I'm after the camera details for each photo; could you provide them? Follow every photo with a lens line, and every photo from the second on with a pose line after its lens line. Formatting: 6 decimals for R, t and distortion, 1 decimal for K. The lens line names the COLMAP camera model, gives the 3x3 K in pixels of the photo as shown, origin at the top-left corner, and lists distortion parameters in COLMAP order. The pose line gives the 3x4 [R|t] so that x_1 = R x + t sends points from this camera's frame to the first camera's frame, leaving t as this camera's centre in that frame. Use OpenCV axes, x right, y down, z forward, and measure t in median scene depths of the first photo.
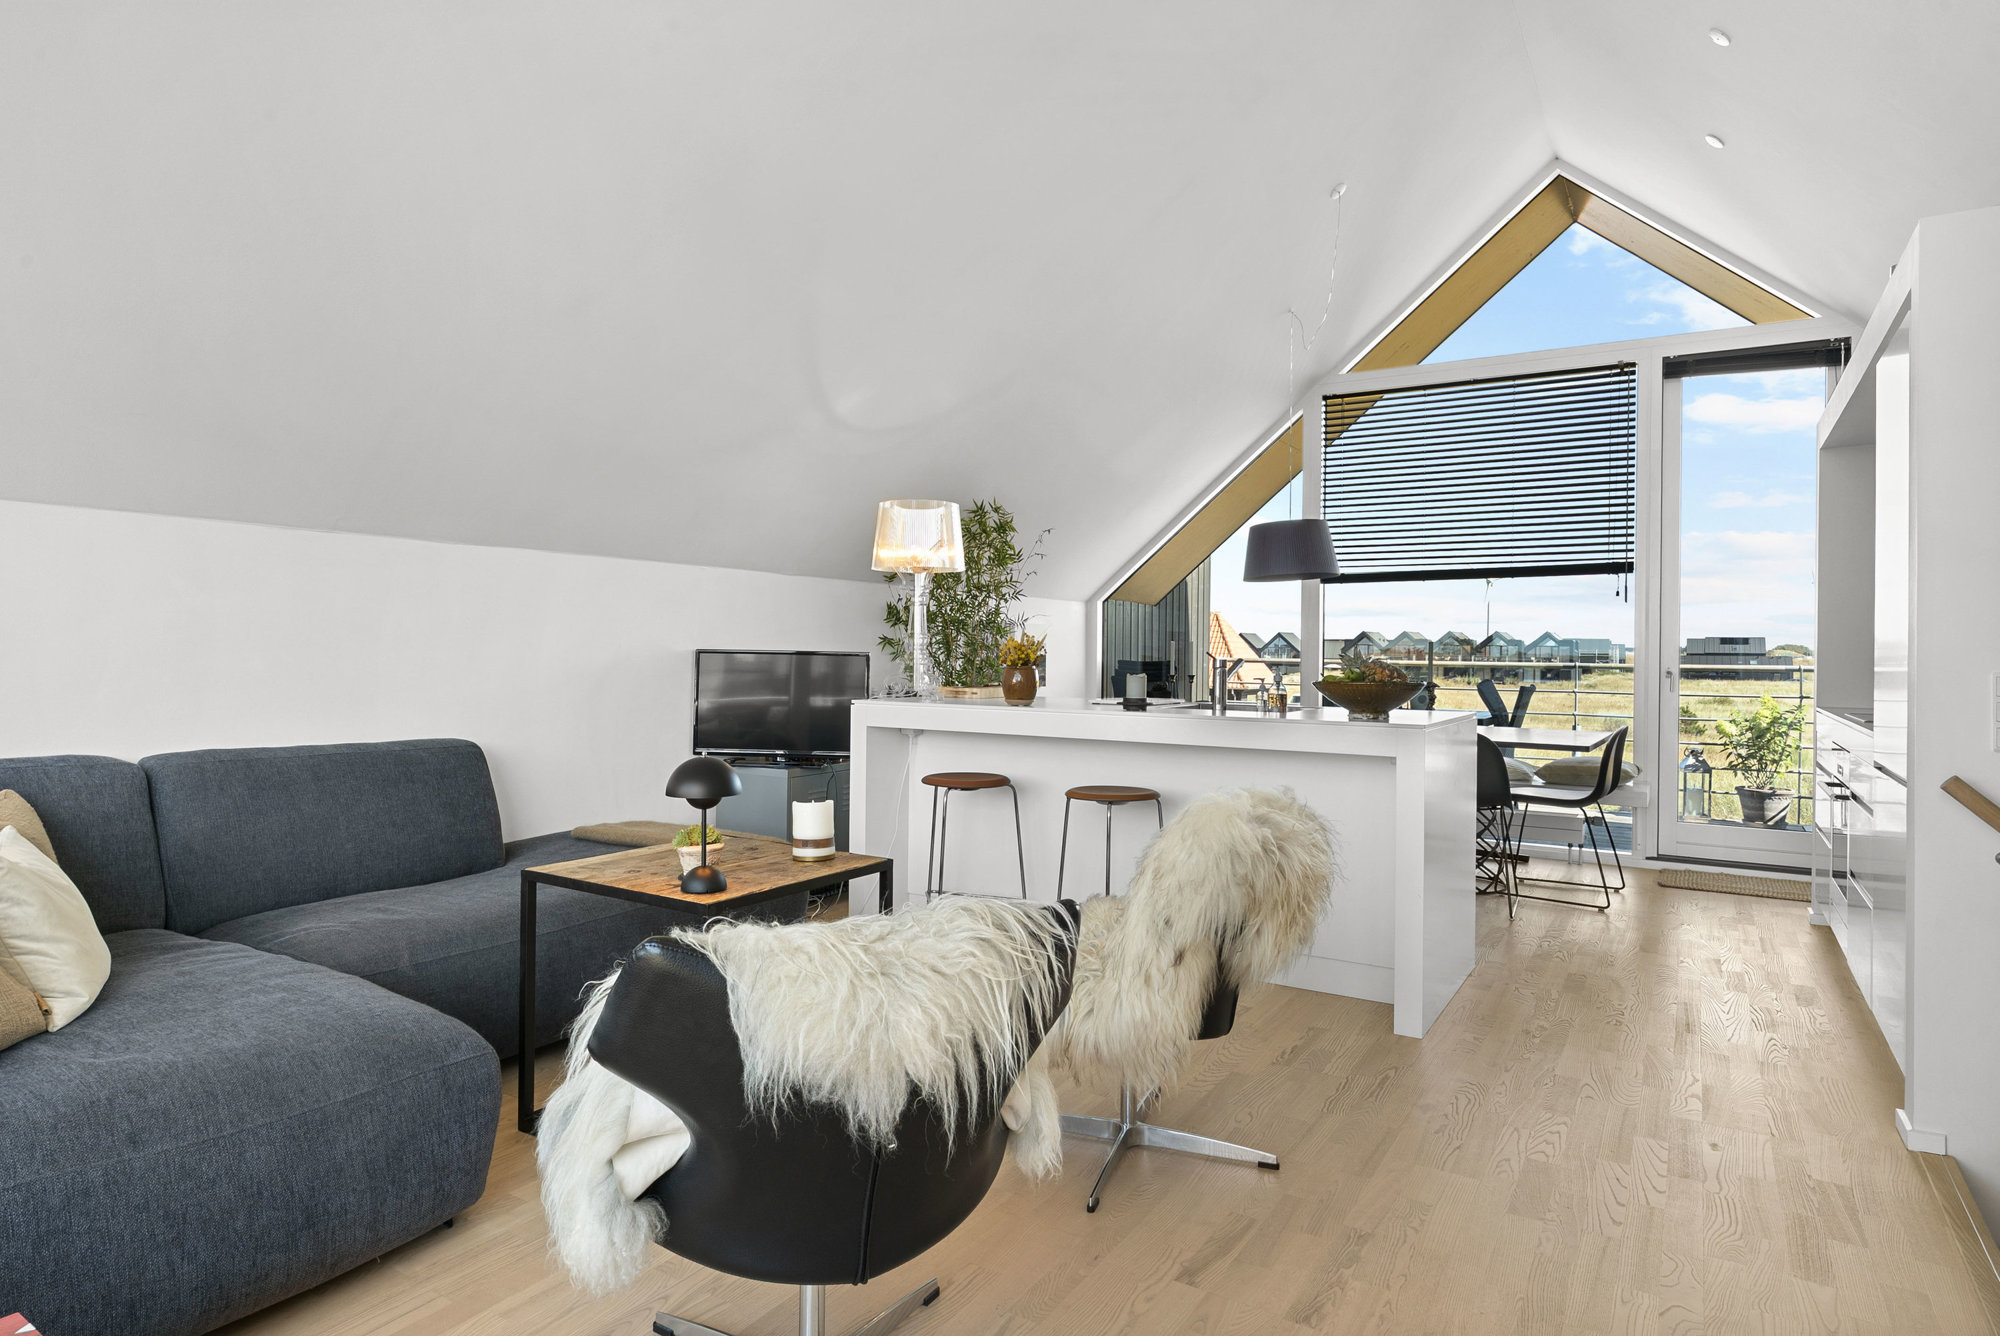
lens RADIAL K [[1134.7, 0, 983.7], [0, 1134.7, 640.8], [0, 0, 1]] dist [-0.004978, 0.006159]
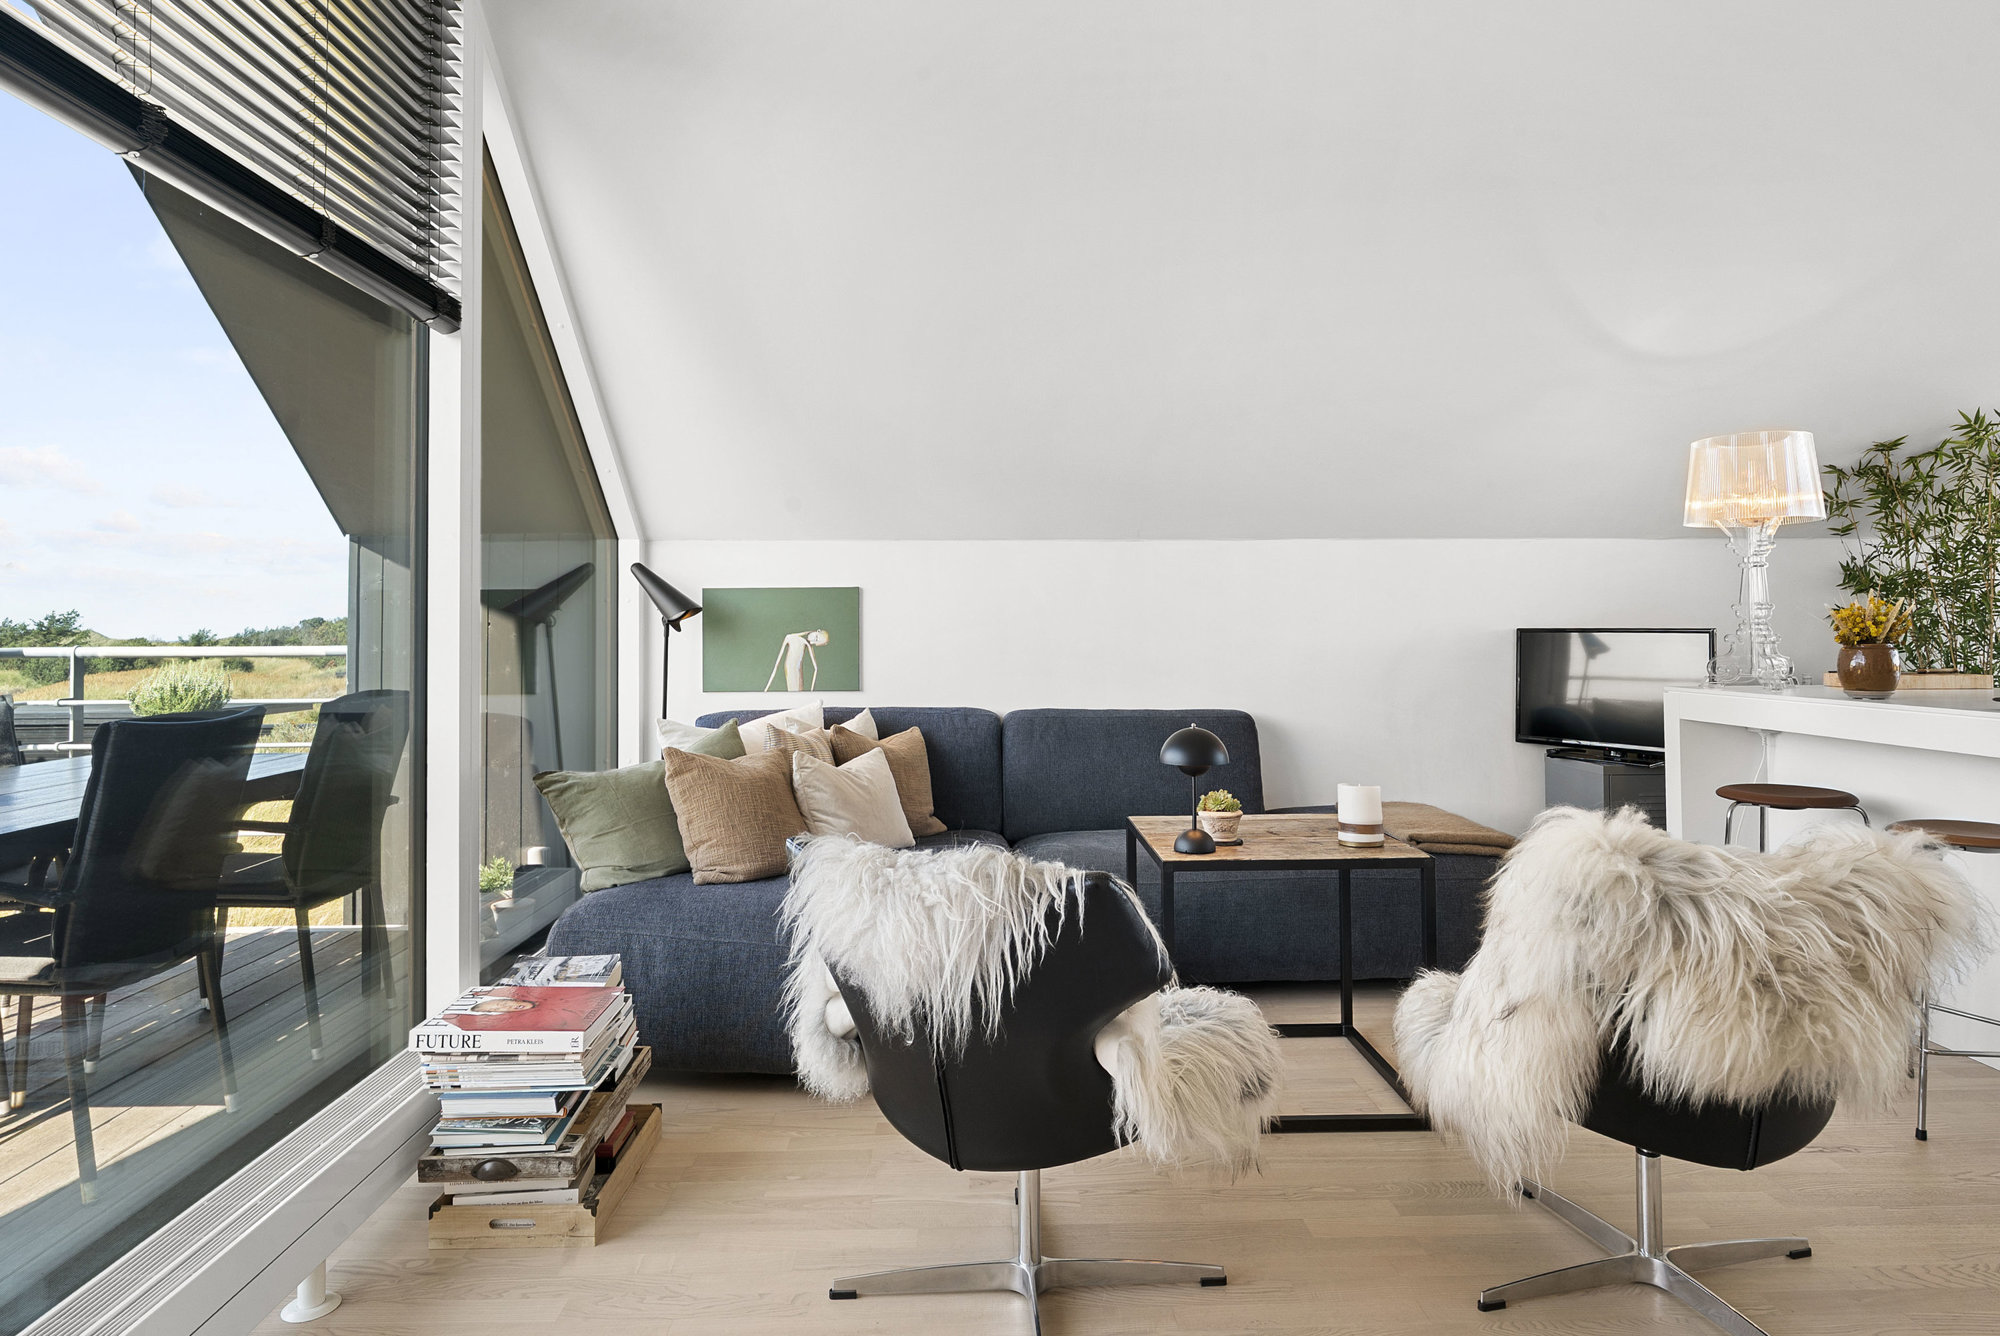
lens RADIAL K [[1134.7, 0, 995.8], [0, 1134.7, 609.5], [0, 0, 1]] dist [-0.004978, 0.006159]
pose [[0.553057, -0.032328, -0.832516, 0.280870], [0.021627, 0.999467, -0.024444, 0.005106], [0.832862, -0.004486, 0.553462, 0.120379]]
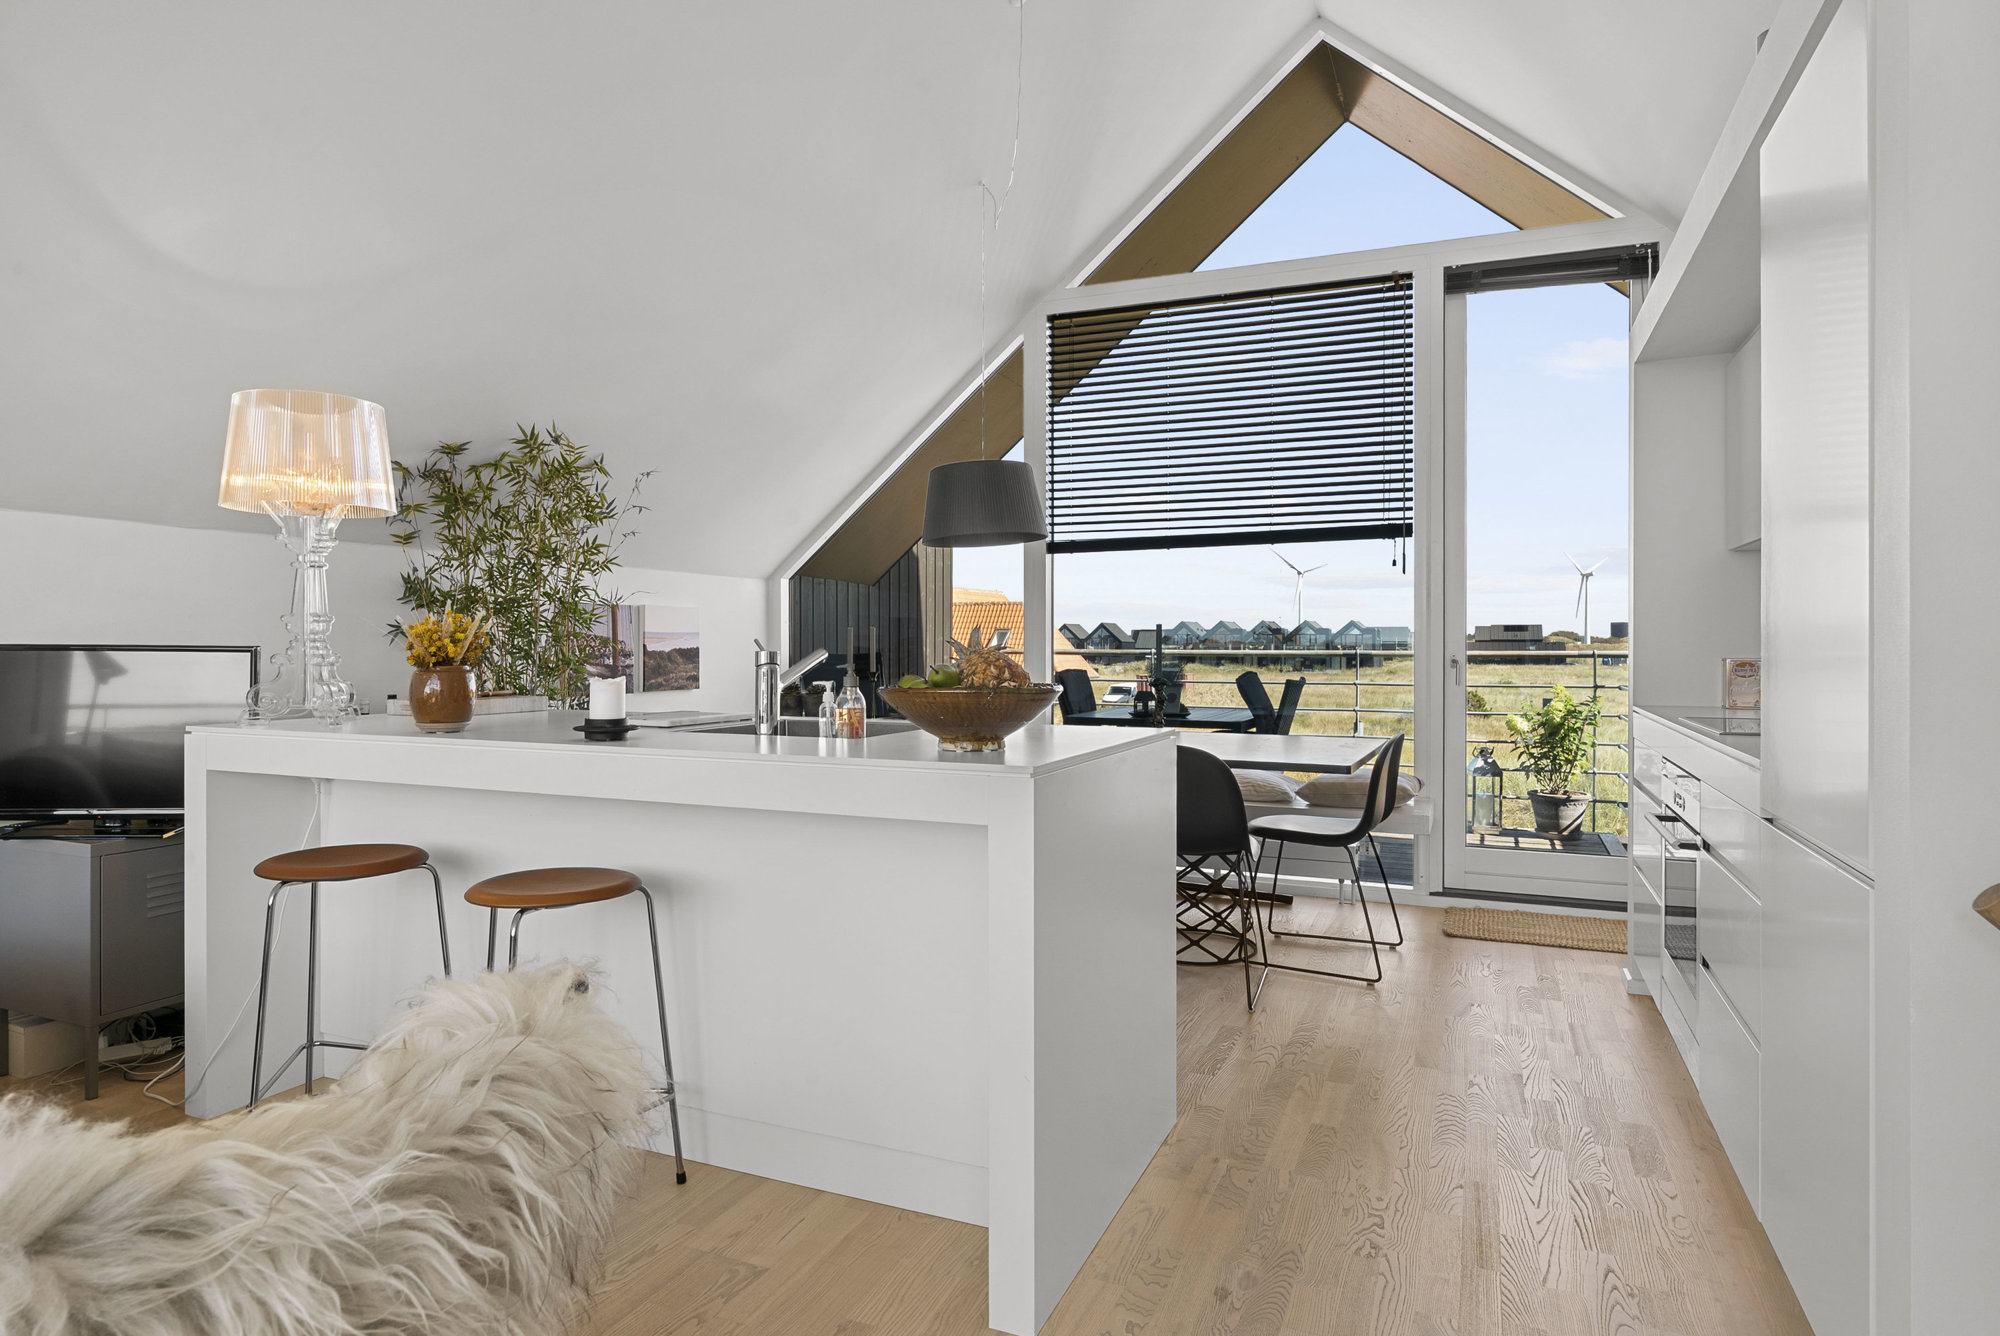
lens RADIAL K [[1134.7, 0, 996.4], [0, 1134.7, 635.2], [0, 0, 1]] dist [-0.004978, 0.006159]
pose [[0.987828, -0.009149, 0.155279, 0.195585], [0.008980, 0.999958, 0.001786, 0.006477], [-0.155289, -0.000370, 0.987869, 0.314832]]
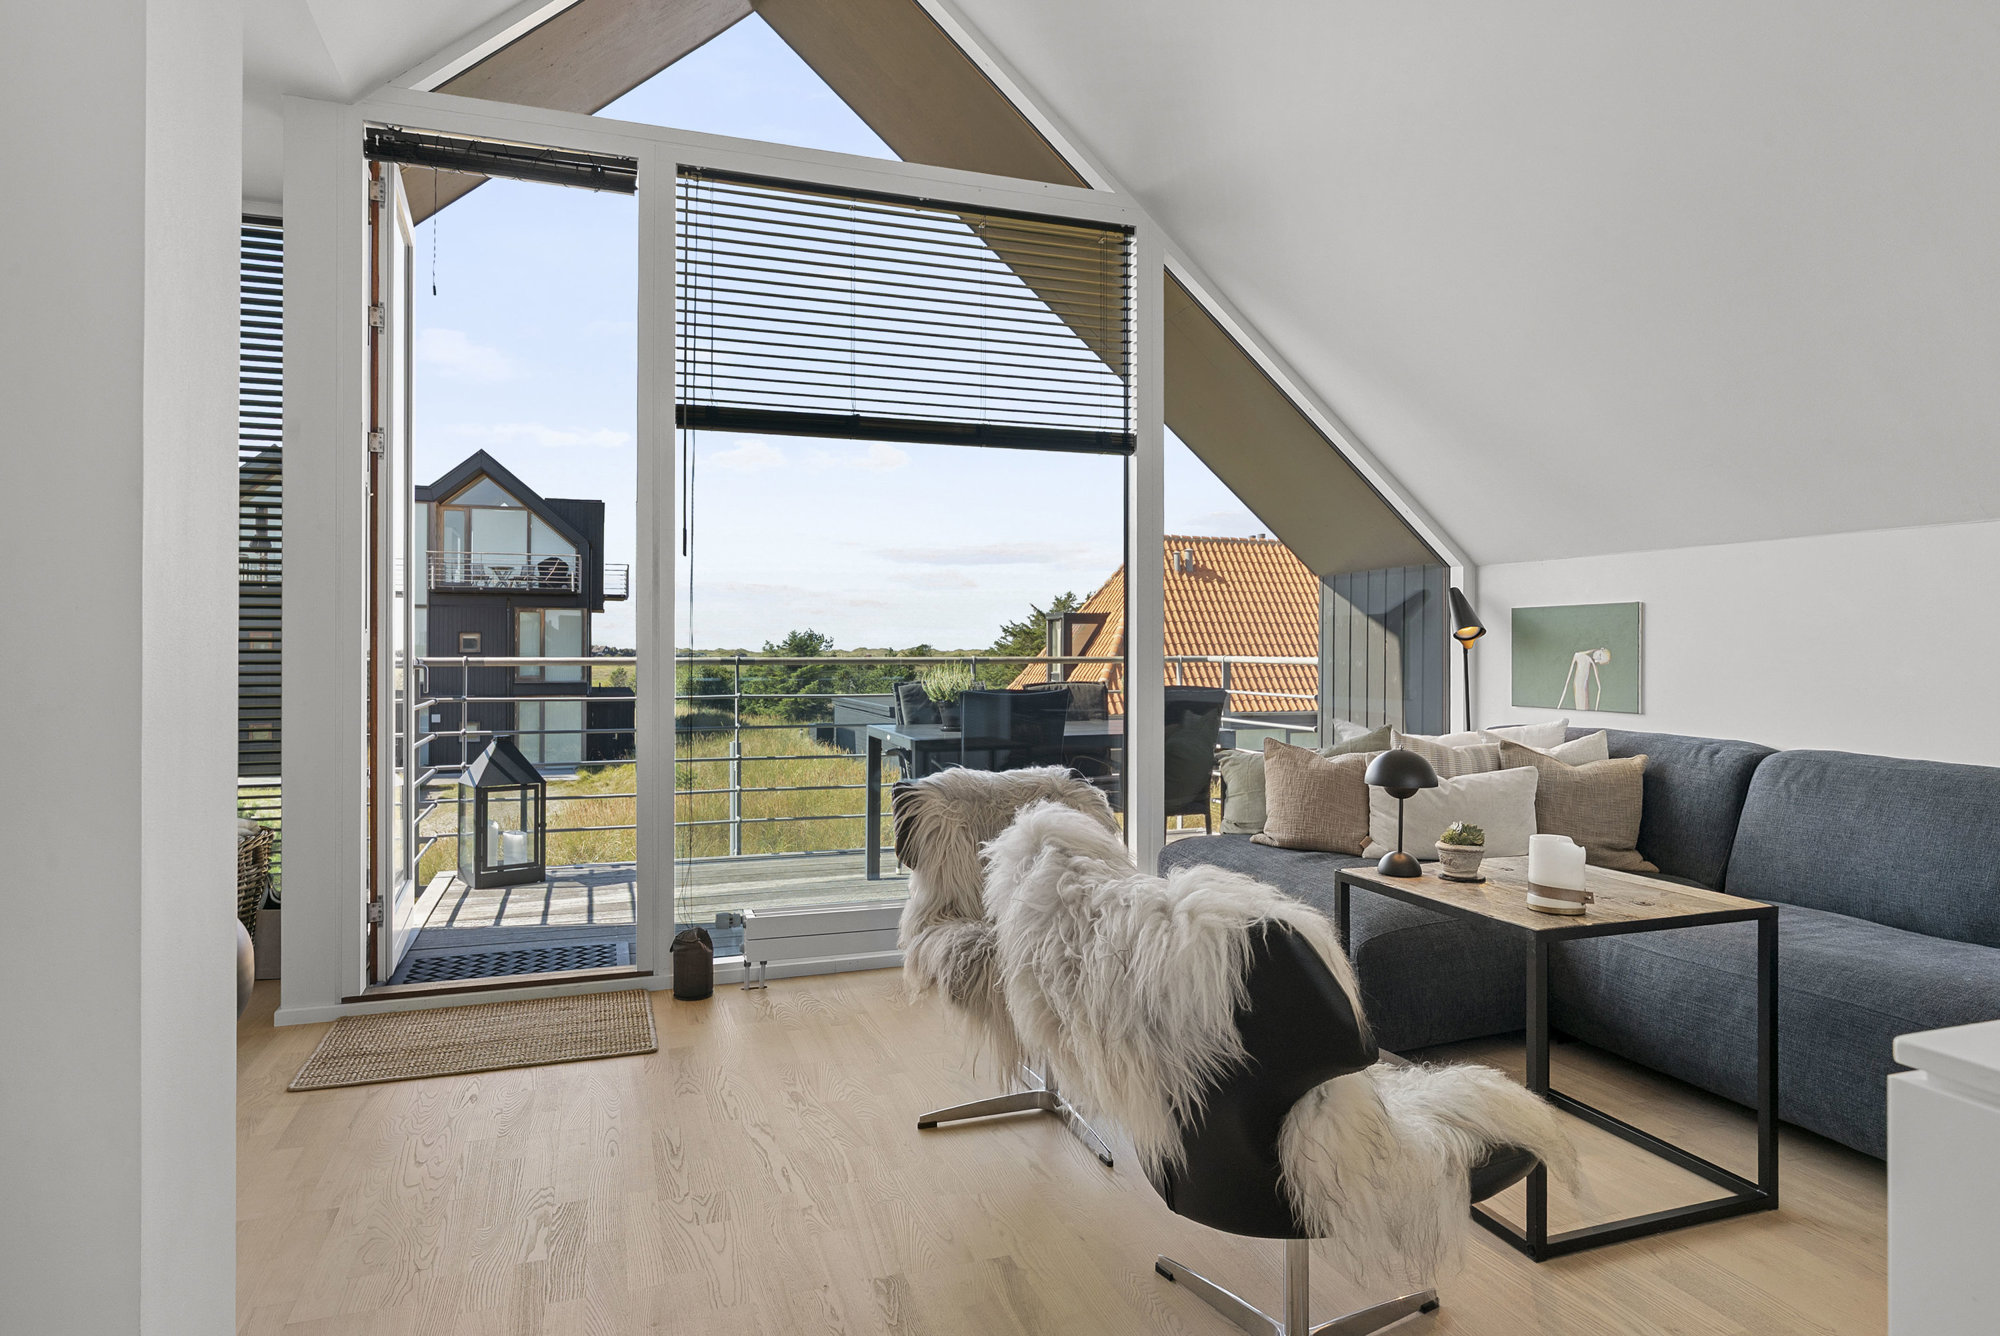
lens RADIAL K [[1134.7, 0, 1001.9], [0, 1134.7, 641.3], [0, 0, 1]] dist [-0.004978, 0.006159]
pose [[-0.620140, -0.020605, -0.784220, 0.410989], [-0.003468, 0.999717, -0.023524, 0.012738], [0.784483, -0.011869, -0.620036, 0.679239]]
